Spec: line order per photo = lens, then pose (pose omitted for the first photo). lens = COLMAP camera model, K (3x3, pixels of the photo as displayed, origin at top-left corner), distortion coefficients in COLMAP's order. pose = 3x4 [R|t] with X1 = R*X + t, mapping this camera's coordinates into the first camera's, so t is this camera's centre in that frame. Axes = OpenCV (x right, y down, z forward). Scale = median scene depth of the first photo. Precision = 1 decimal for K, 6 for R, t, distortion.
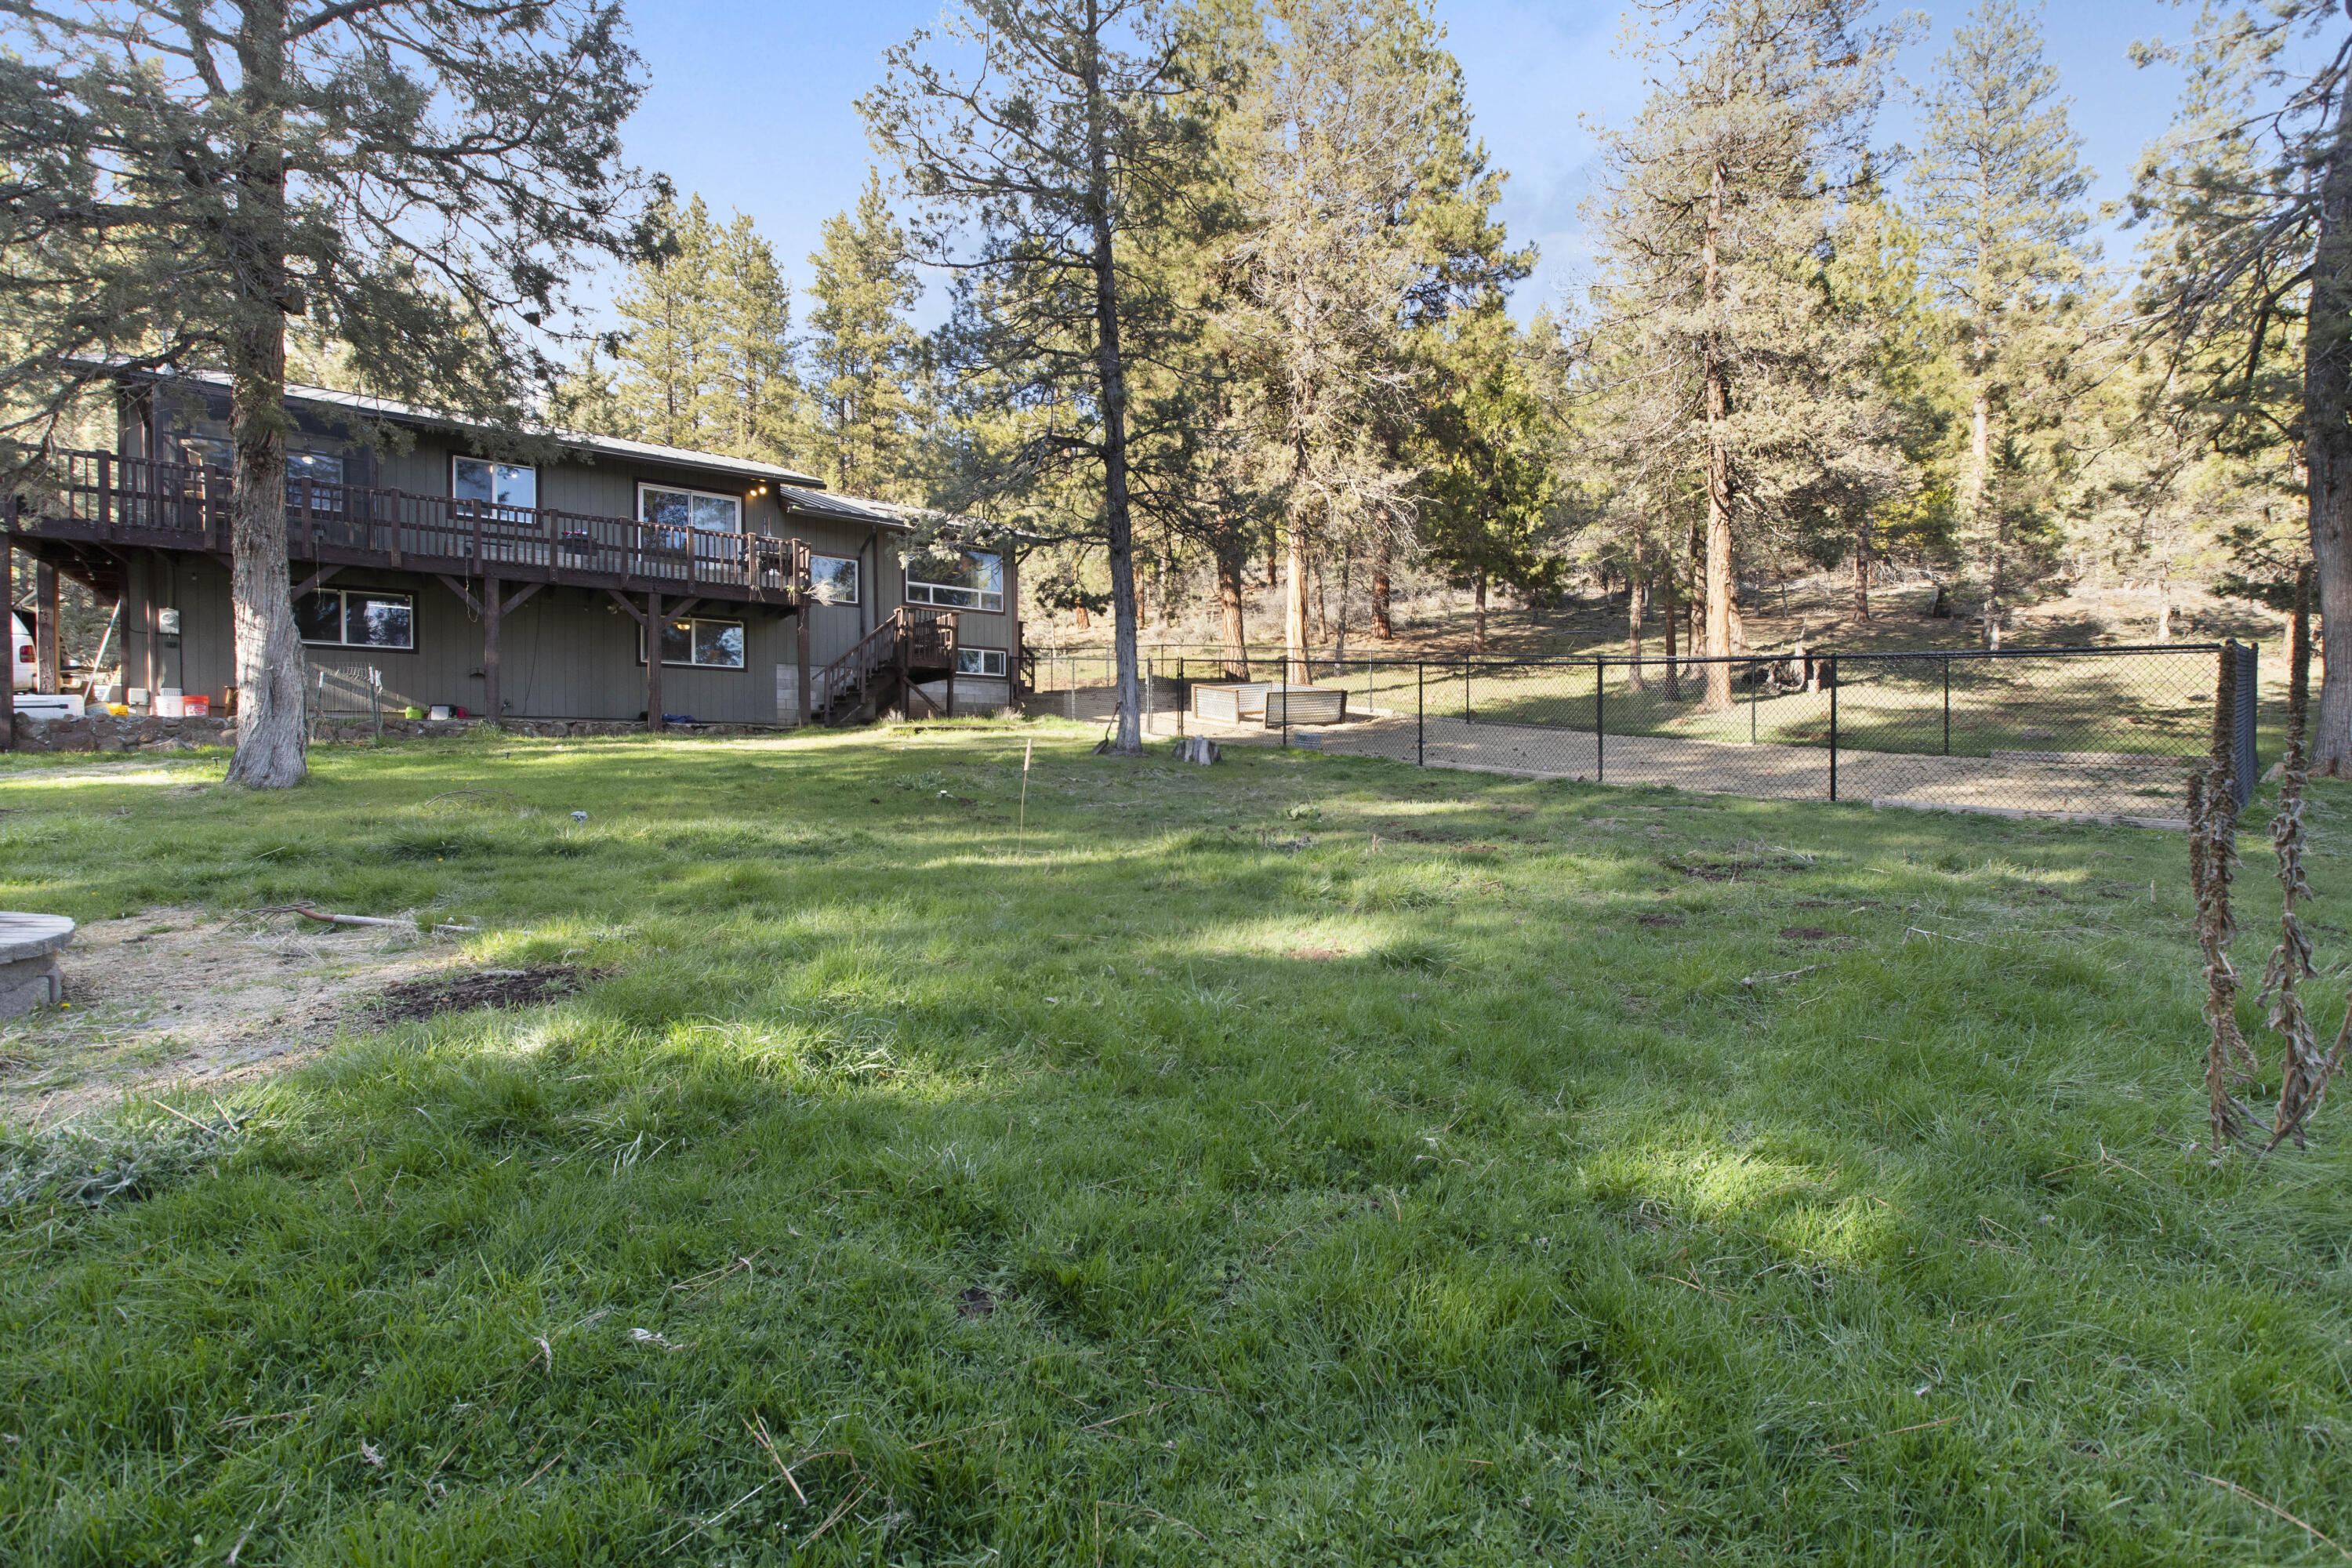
lens RADIAL K [[1056.7, 0, 1180.2], [0, 1056.7, 731.0], [0, 0, 1]] dist [-0.001850, -0.000636]
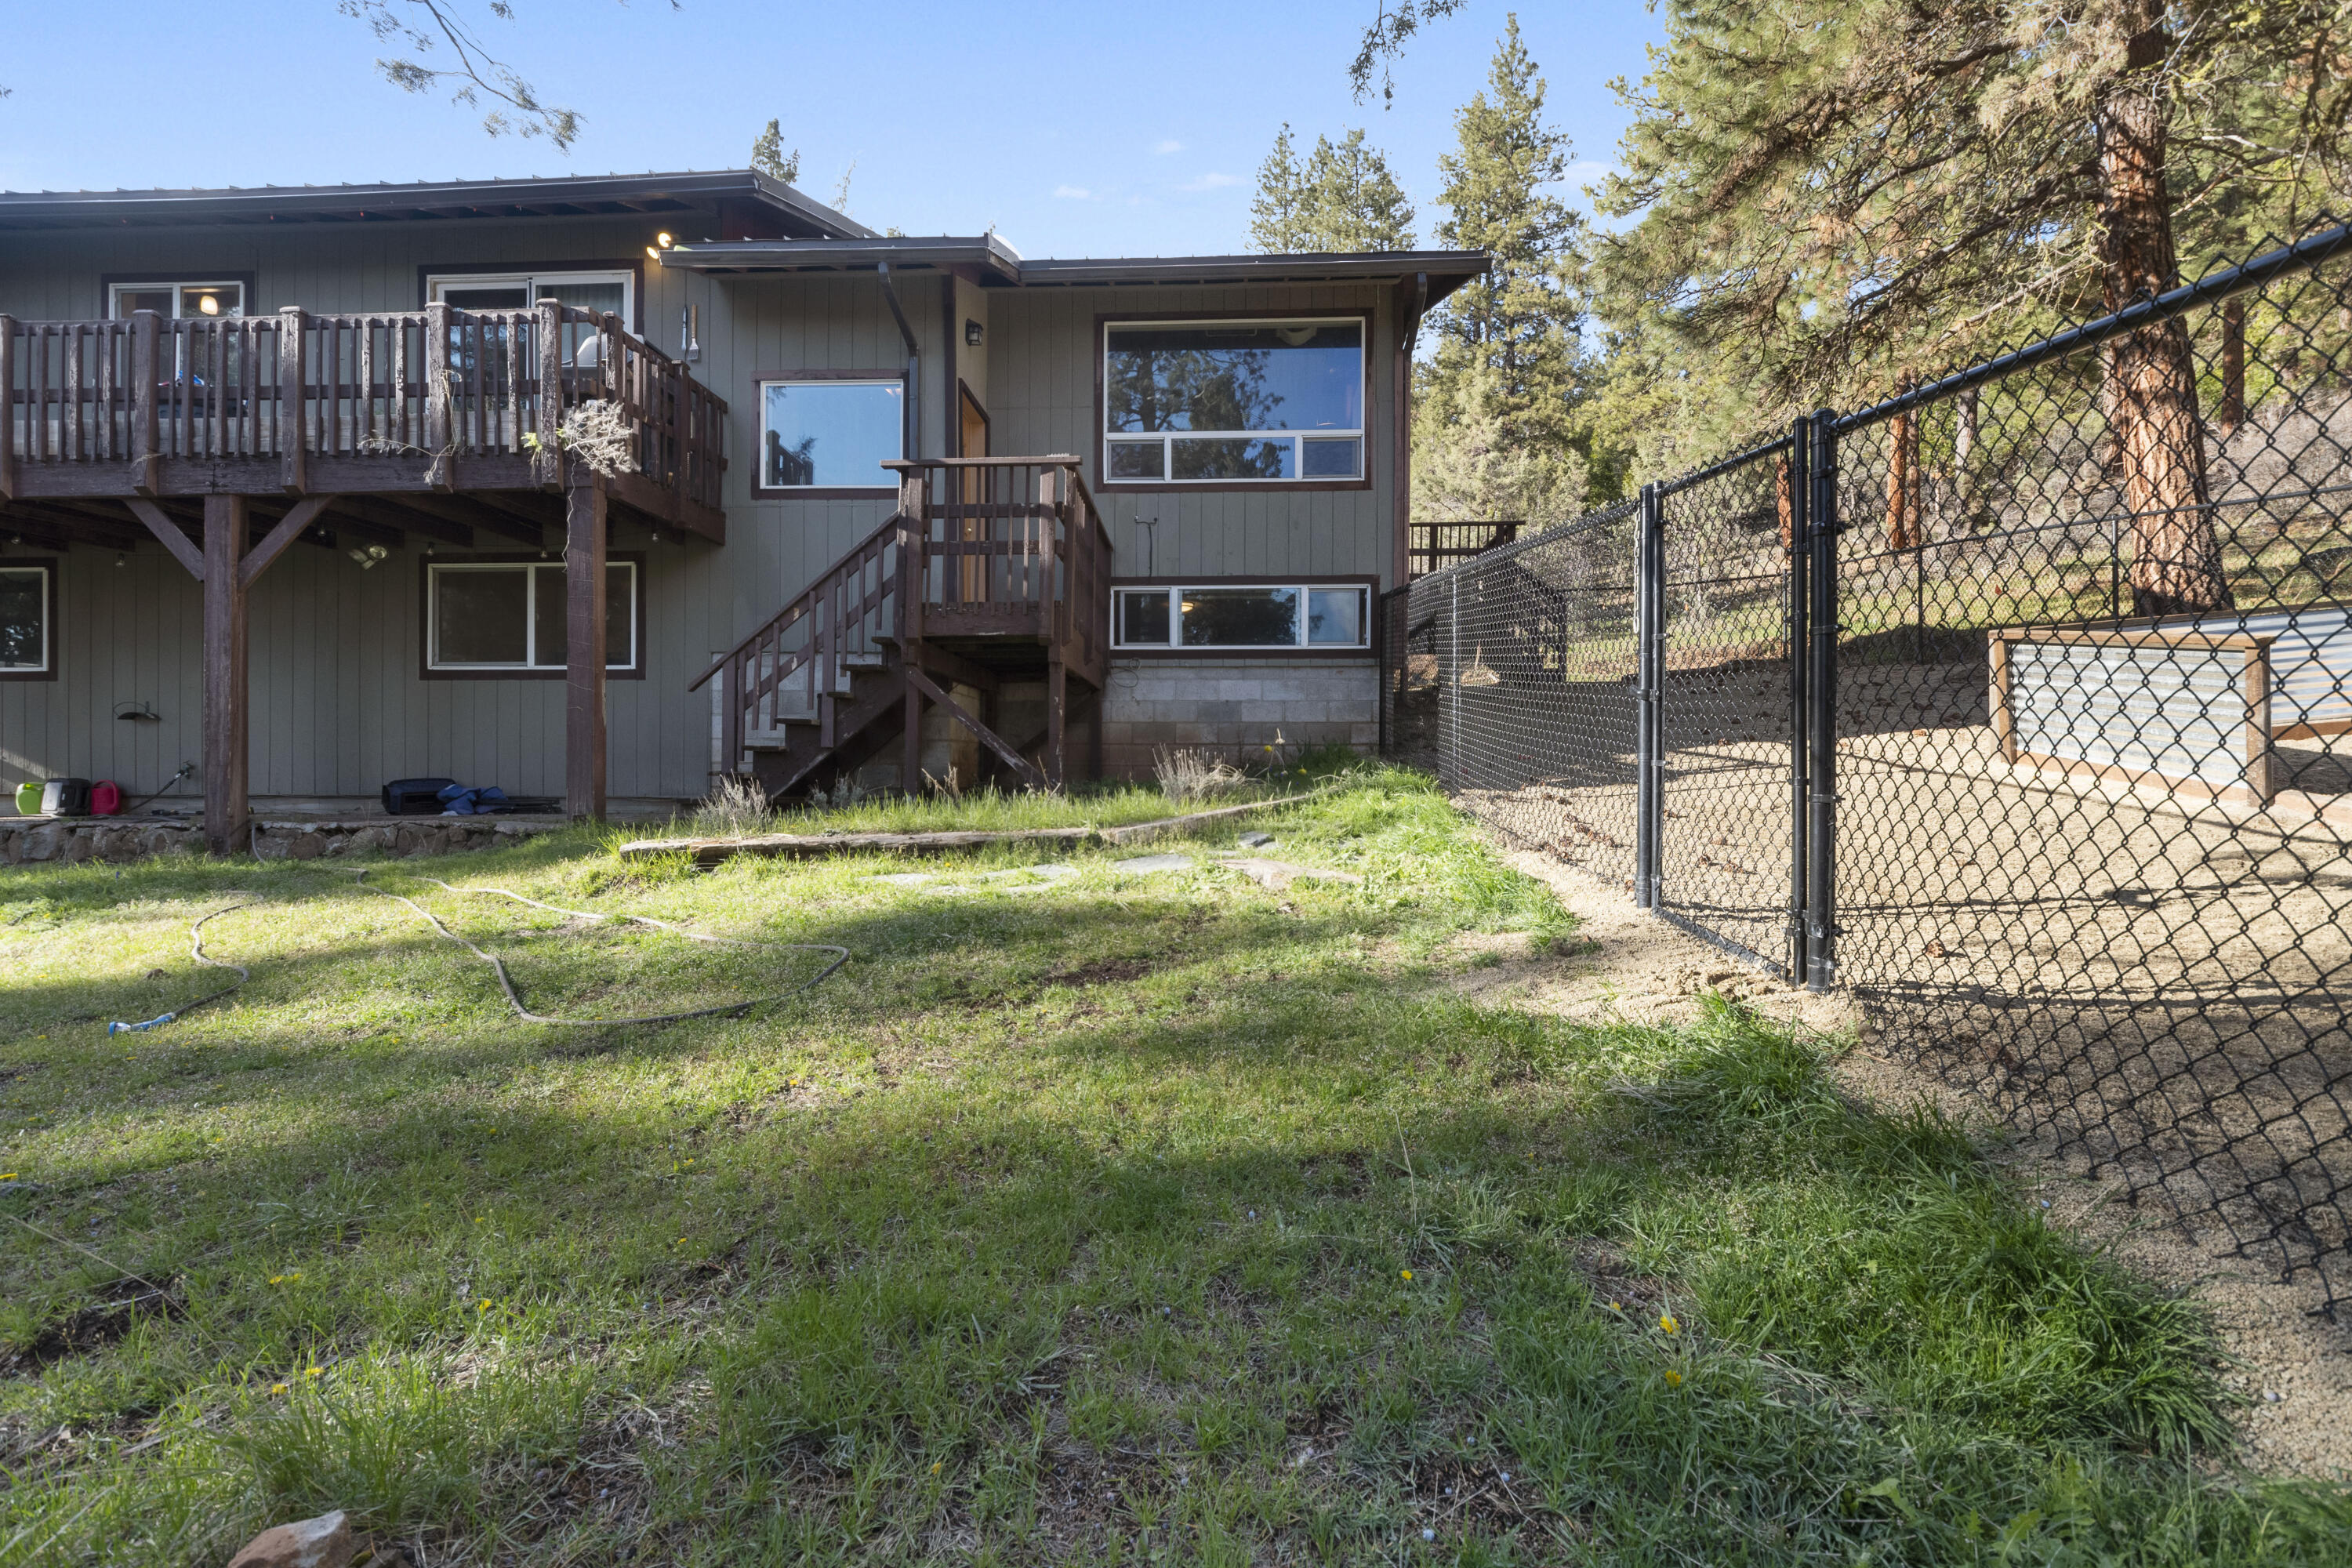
lens RADIAL K [[1056.7, 0, 1180.2], [0, 1056.7, 731.0], [0, 0, 1]] dist [-0.001850, -0.000636]
pose [[0.773752, -0.020641, -0.633153, 0.020800], [0.026045, 0.999660, -0.000760, -0.026109], [0.632953, -0.015903, 0.774026, 0.743921]]
